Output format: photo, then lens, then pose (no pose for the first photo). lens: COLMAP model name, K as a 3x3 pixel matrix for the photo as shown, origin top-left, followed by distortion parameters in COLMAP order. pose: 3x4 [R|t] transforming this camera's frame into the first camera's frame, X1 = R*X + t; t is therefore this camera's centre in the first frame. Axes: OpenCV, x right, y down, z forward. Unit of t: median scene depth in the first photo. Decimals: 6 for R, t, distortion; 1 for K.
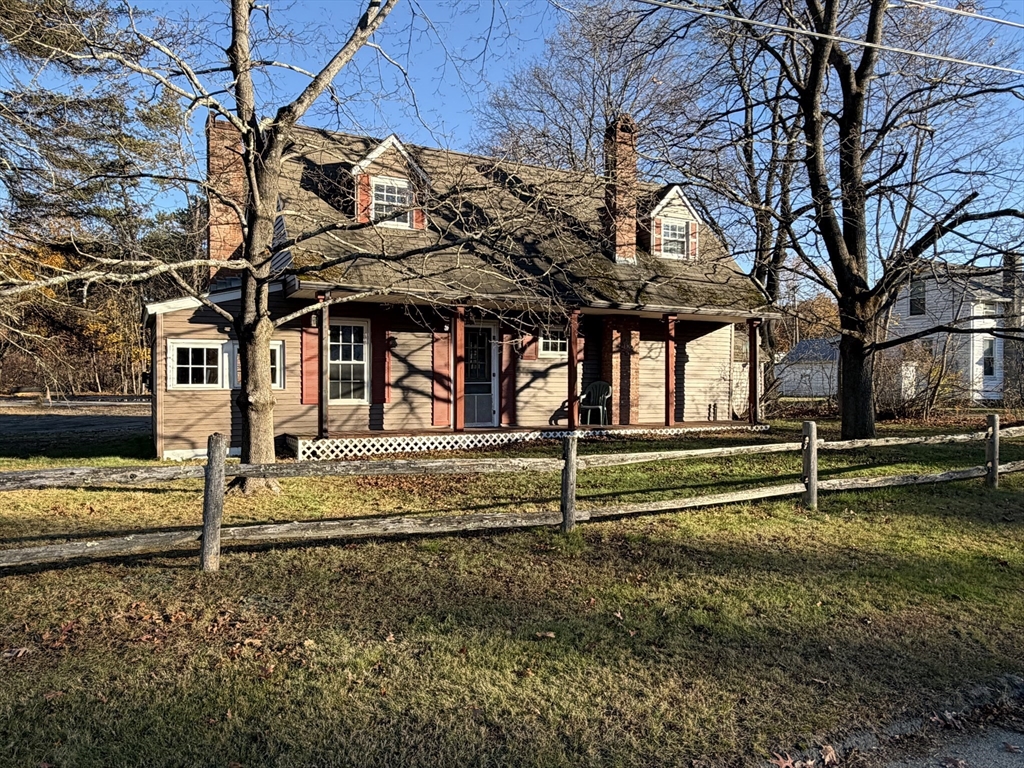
lens RADIAL K [[718.7, 0, 512.0], [0, 718.7, 384.0], [0, 0, 1]] dist [0.002623, 0.001276]
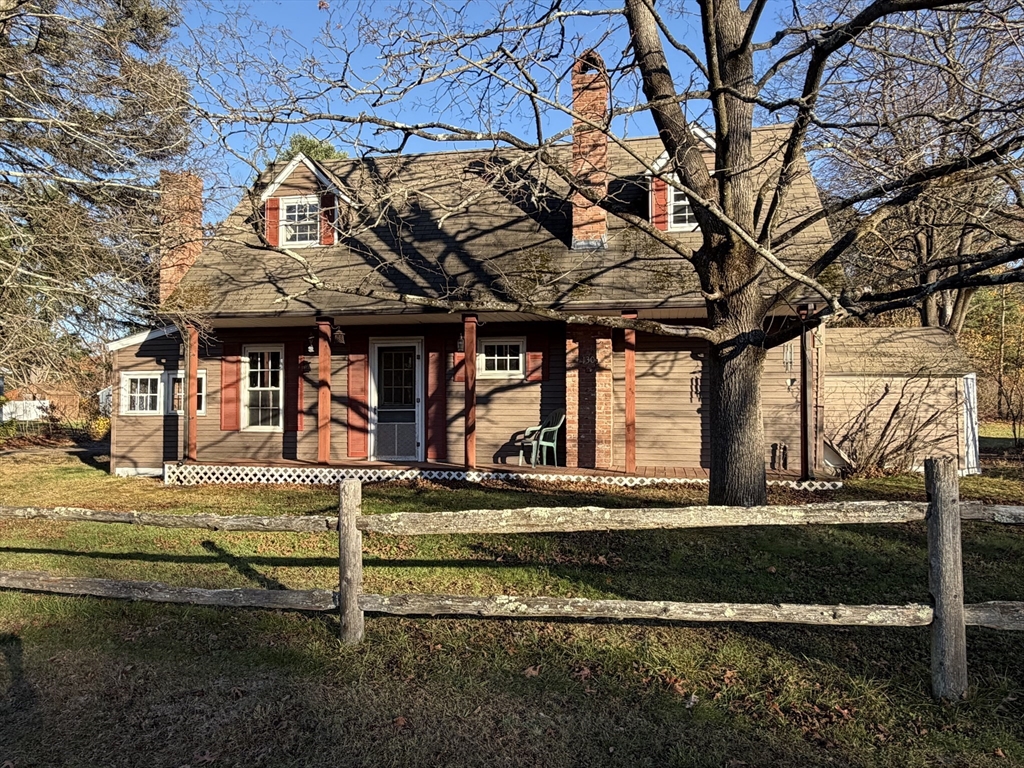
lens RADIAL K [[718.7, 0, 512.0], [0, 718.7, 384.0], [0, 0, 1]] dist [0.002623, 0.001276]
pose [[0.766447, -0.022982, -0.641897, 0.654283], [-0.004535, 0.999141, -0.041187, 0.002232], [0.642292, 0.034479, 0.765684, 0.451176]]
